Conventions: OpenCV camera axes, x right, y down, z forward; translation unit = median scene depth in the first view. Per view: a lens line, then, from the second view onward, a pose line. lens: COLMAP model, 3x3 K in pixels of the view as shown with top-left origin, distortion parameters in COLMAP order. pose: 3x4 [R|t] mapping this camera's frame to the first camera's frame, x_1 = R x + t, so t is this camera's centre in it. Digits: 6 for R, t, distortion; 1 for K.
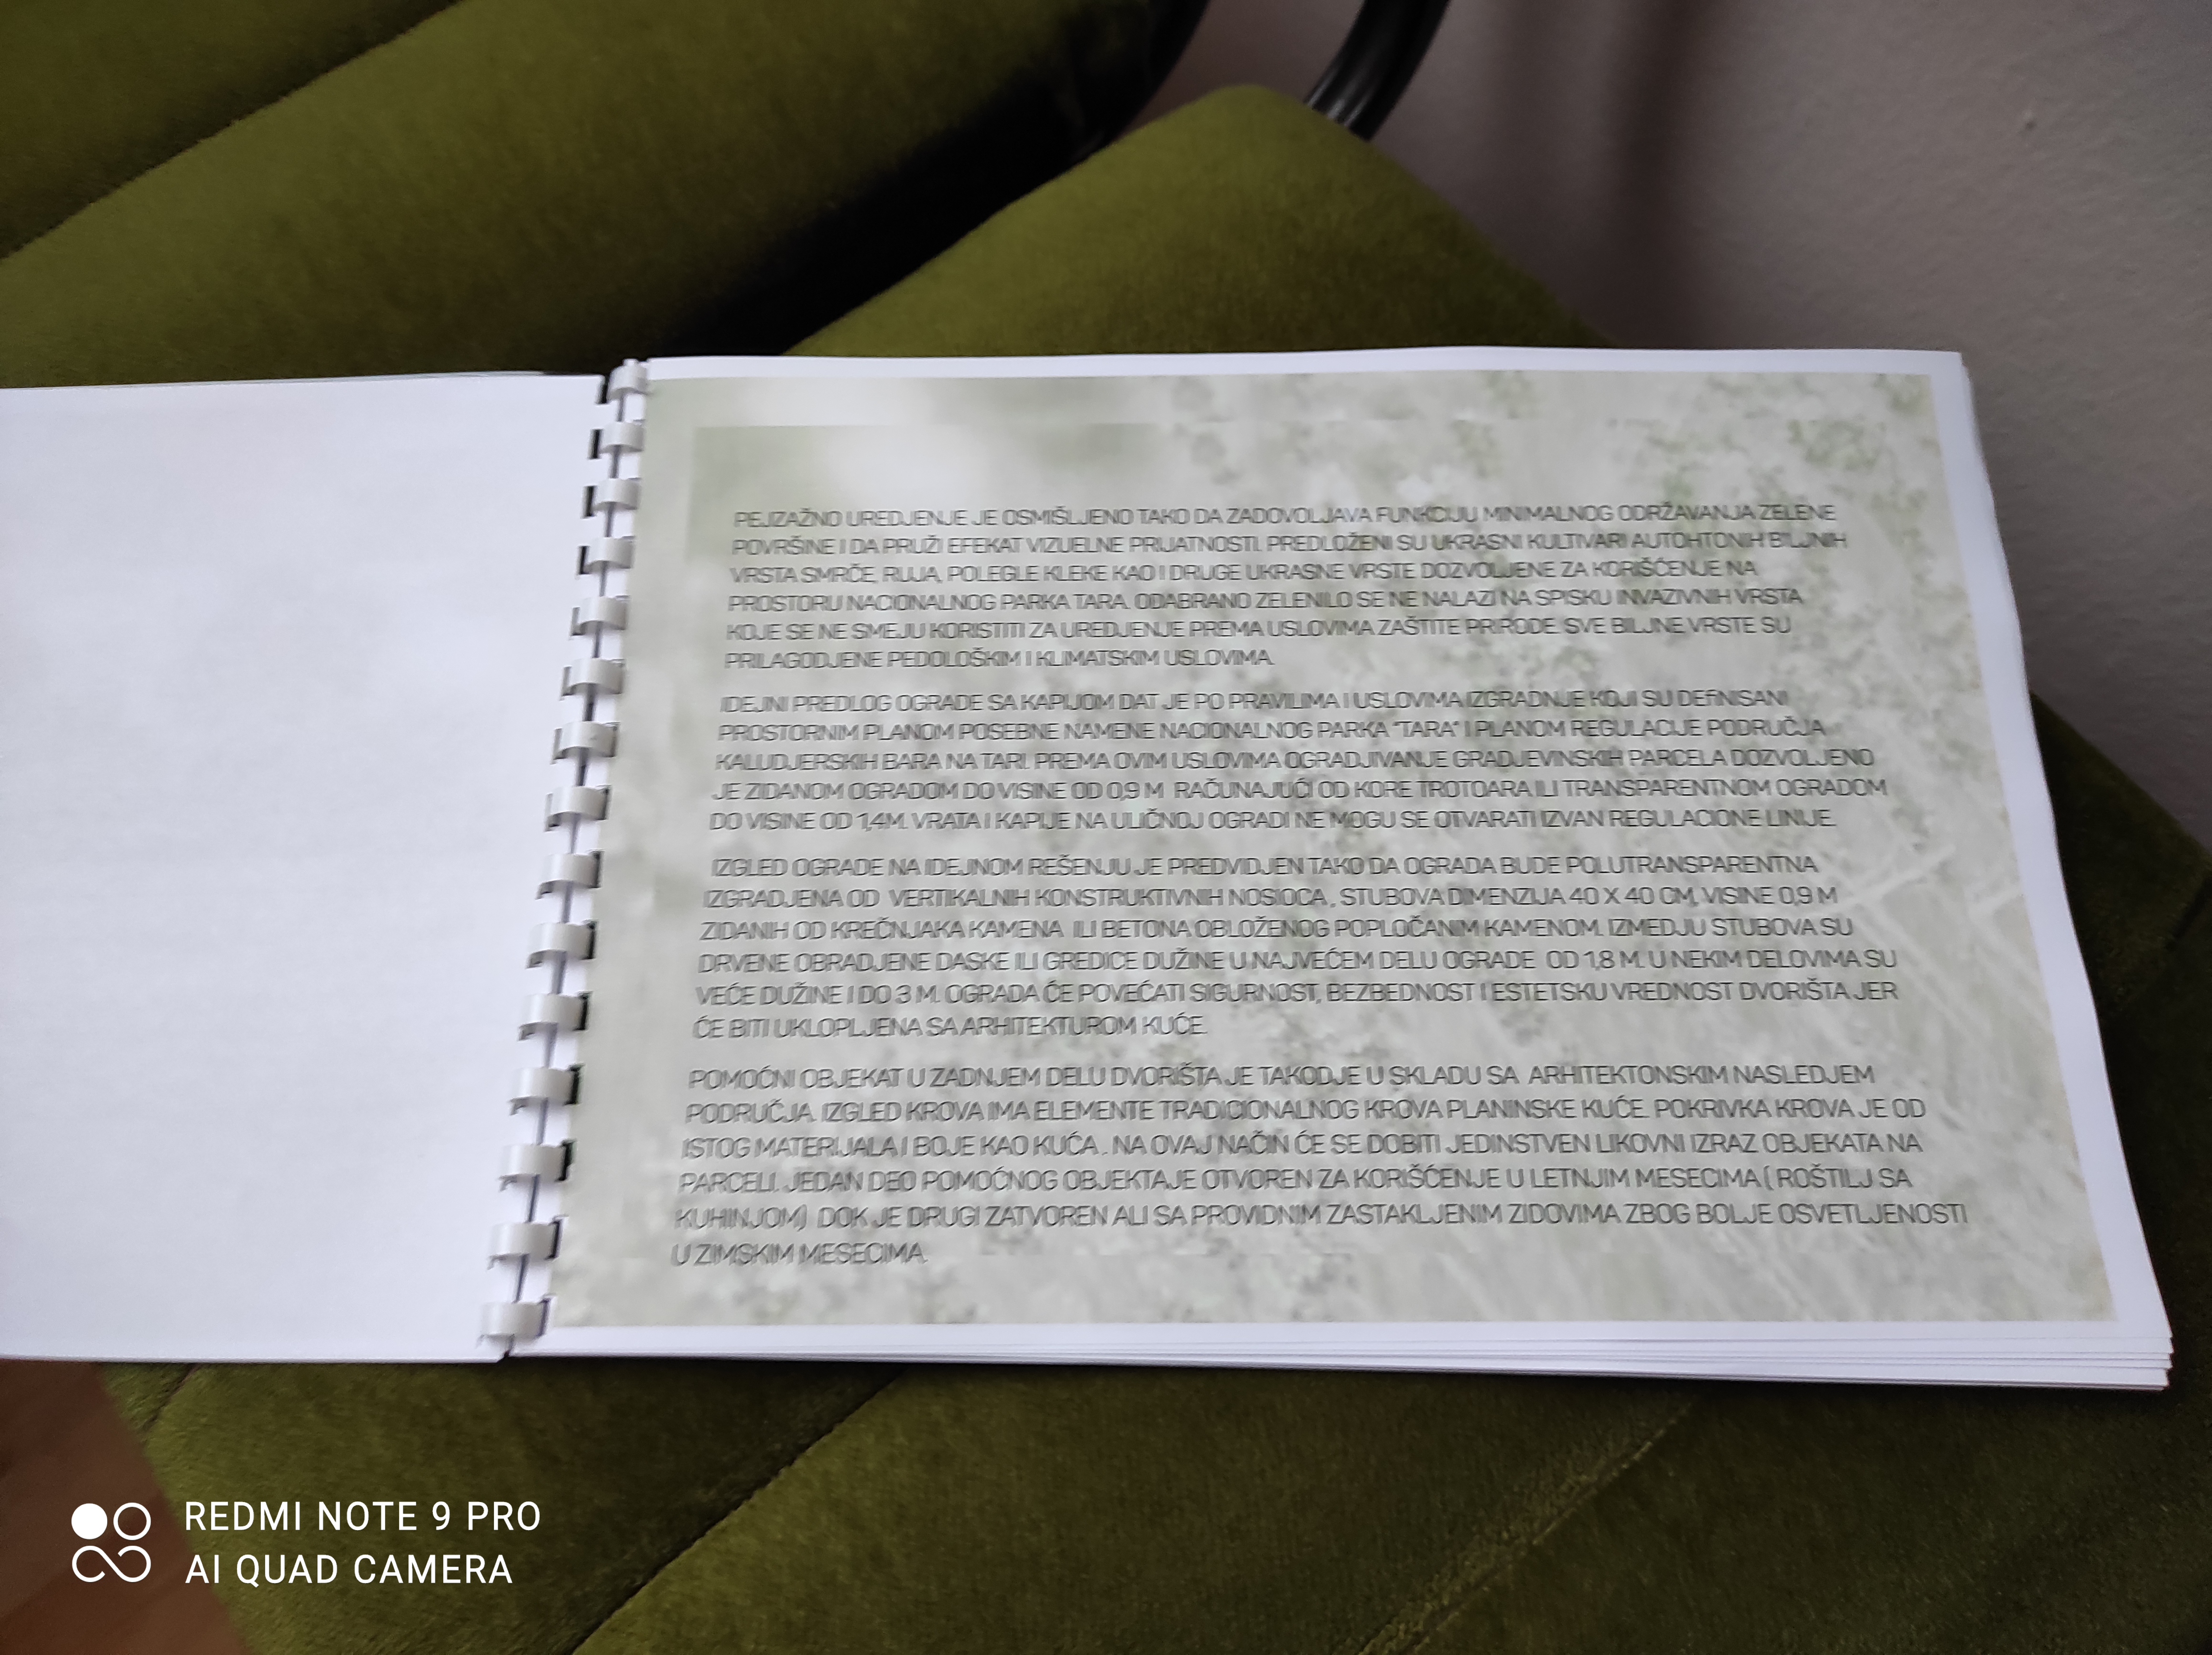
lens RADIAL K [[1623.5, 0, 1110.4], [0, 1623.5, 863.6], [0, 0, 1]] dist [-0.030874, 0.017610]
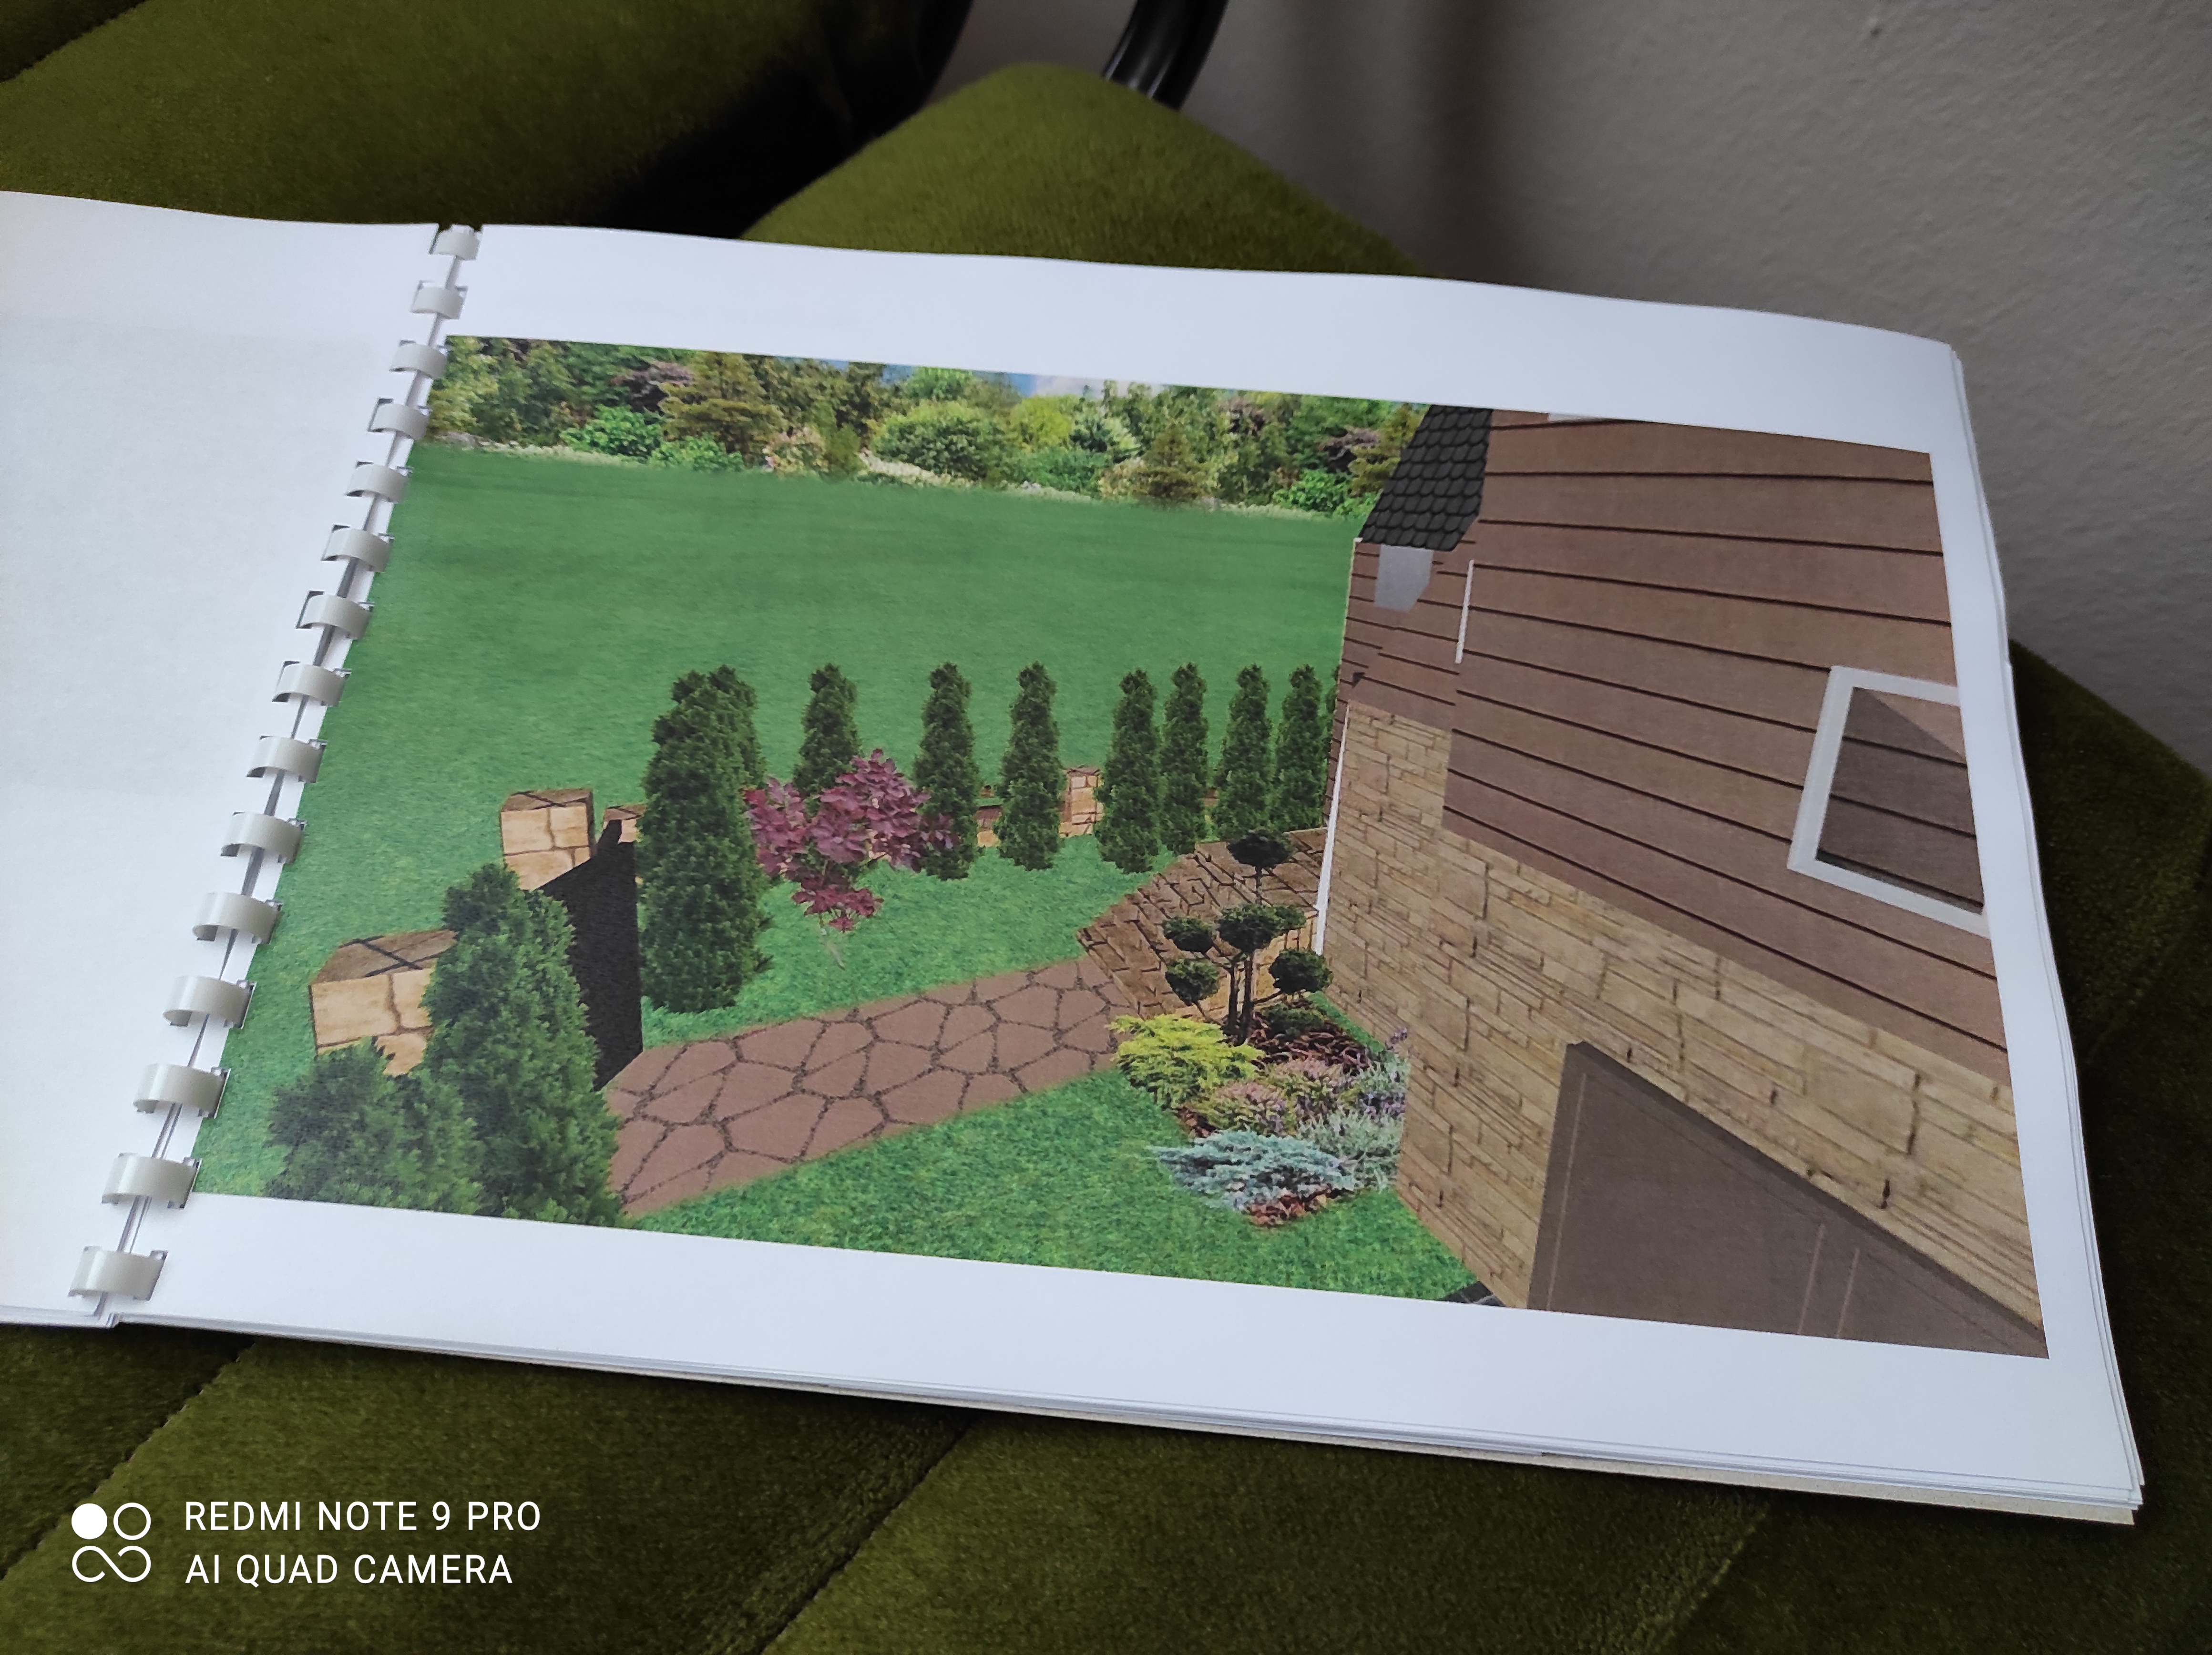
lens RADIAL K [[1623.5, 0, 1115.4], [0, 1623.5, 858.8], [0, 0, 1]] dist [-0.030874, 0.017610]
pose [[0.988573, -0.114735, 0.097768, -0.010002], [0.120581, 0.991115, -0.056131, 0.016381], [-0.090459, 0.067279, 0.993625, 0.195965]]
